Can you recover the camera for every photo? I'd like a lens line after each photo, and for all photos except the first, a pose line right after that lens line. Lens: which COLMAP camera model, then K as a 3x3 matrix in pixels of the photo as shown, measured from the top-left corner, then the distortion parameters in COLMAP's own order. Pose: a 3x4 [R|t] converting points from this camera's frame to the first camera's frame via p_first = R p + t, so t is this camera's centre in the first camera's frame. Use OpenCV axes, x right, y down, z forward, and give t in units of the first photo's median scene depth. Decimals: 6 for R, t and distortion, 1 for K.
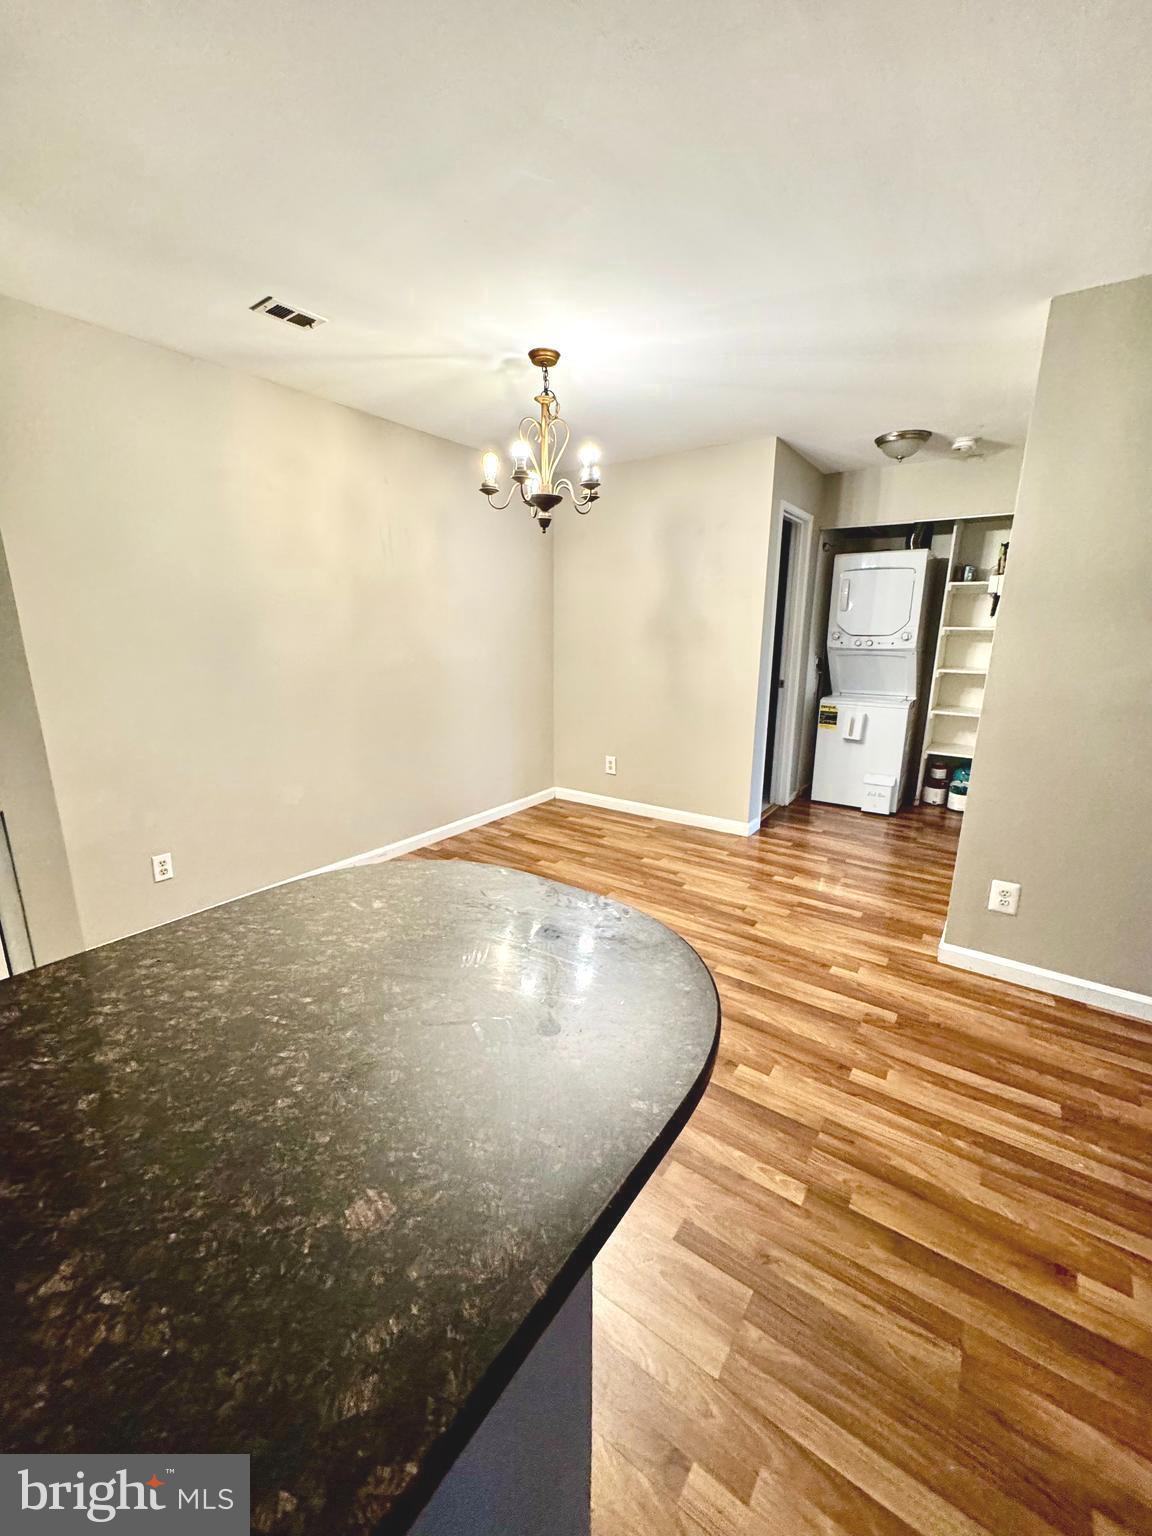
lens RADIAL K [[609.7, 0, 572.1], [0, 609.7, 771.3], [0, 0, 1]] dist [-0.001434, 0.000877]
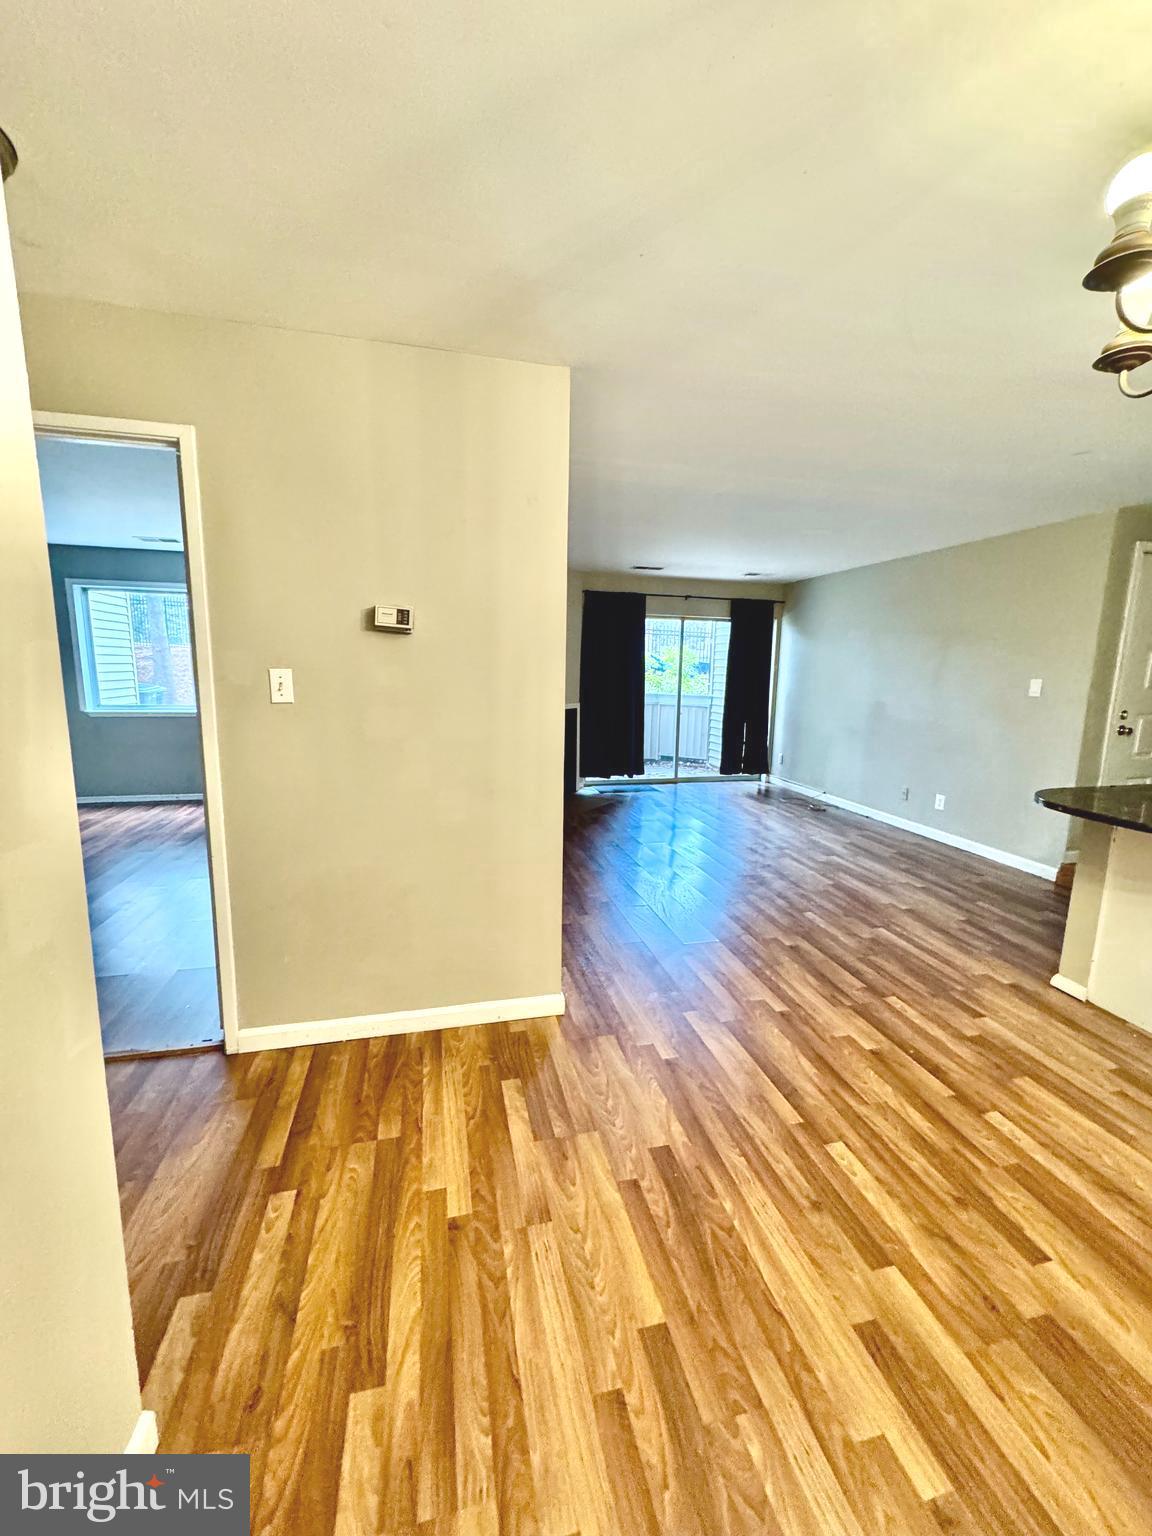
lens RADIAL K [[609.7, 0, 576.8], [0, 609.7, 764.9], [0, 0, 1]] dist [-0.001434, 0.000877]
pose [[-0.760235, -0.120021, 0.638465, 0.013453], [0.133961, 0.932703, 0.334843, -0.378157], [-0.635686, 0.340089, -0.692995, 1.518363]]
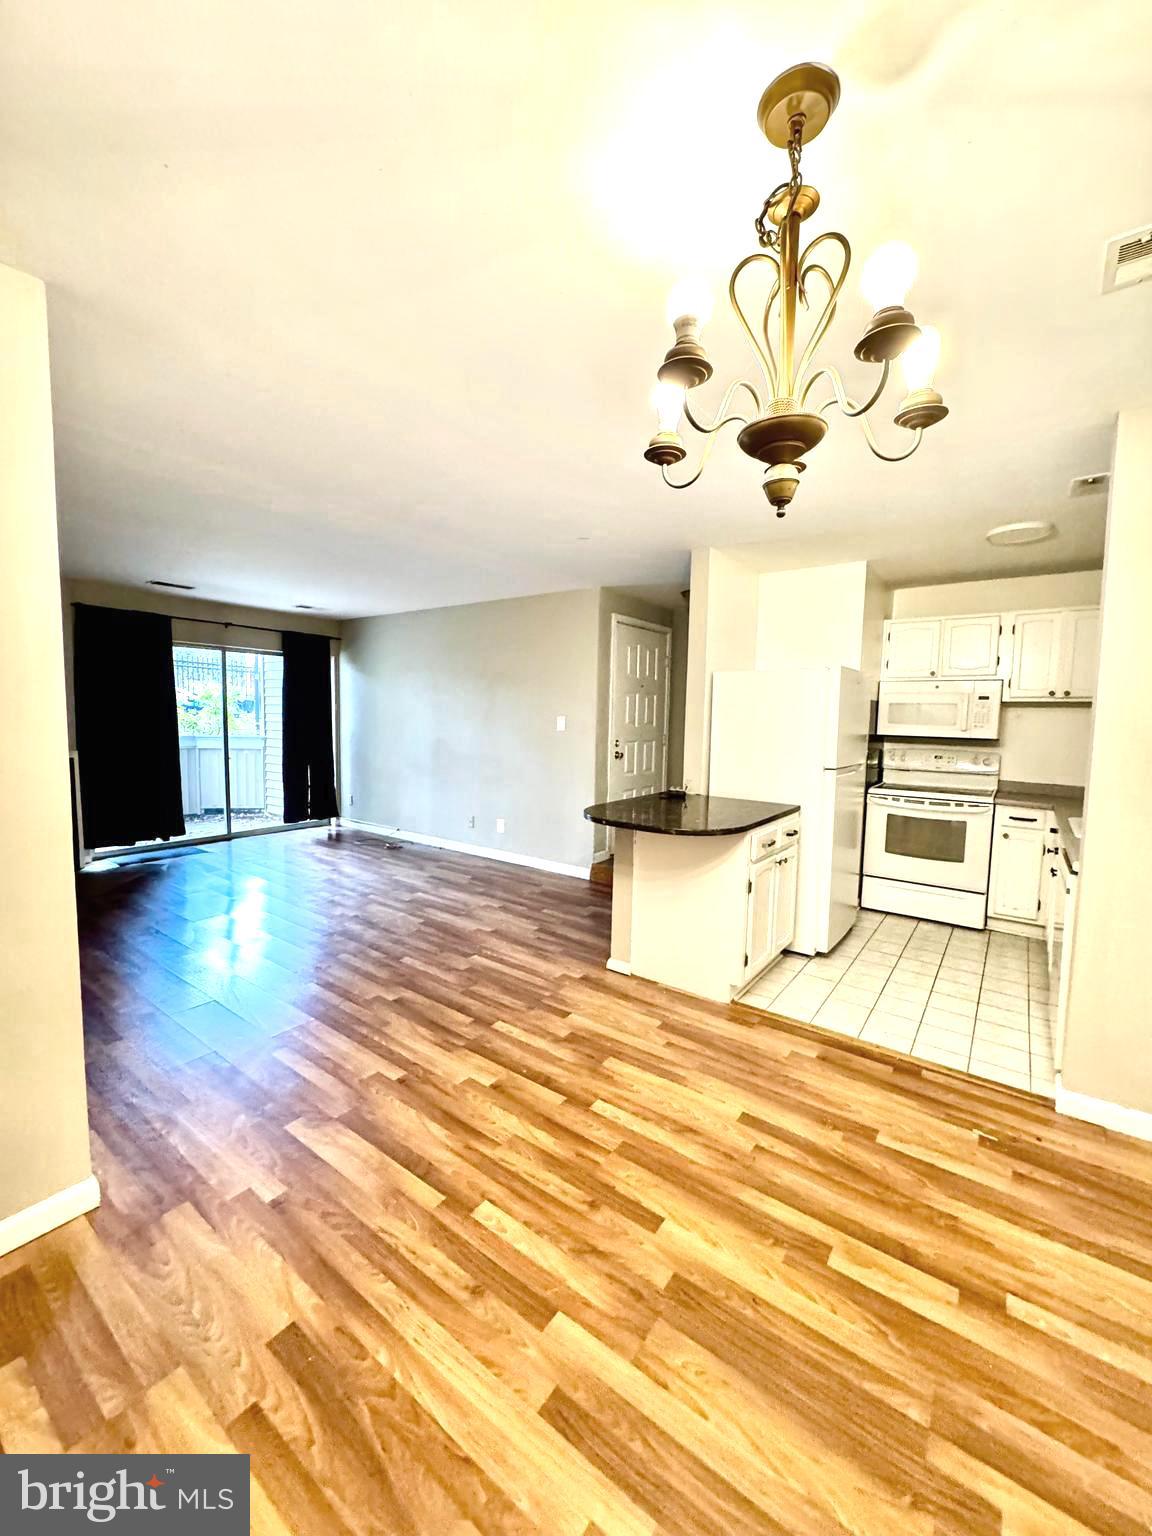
lens RADIAL K [[609.7, 0, 576.5], [0, 609.7, 766.8], [0, 0, 1]] dist [-0.001434, 0.000877]
pose [[-0.999693, -0.024272, 0.005076, 0.087609], [-0.021370, 0.947136, 0.320120, -0.363702], [-0.012578, 0.319913, -0.947363, 1.464434]]
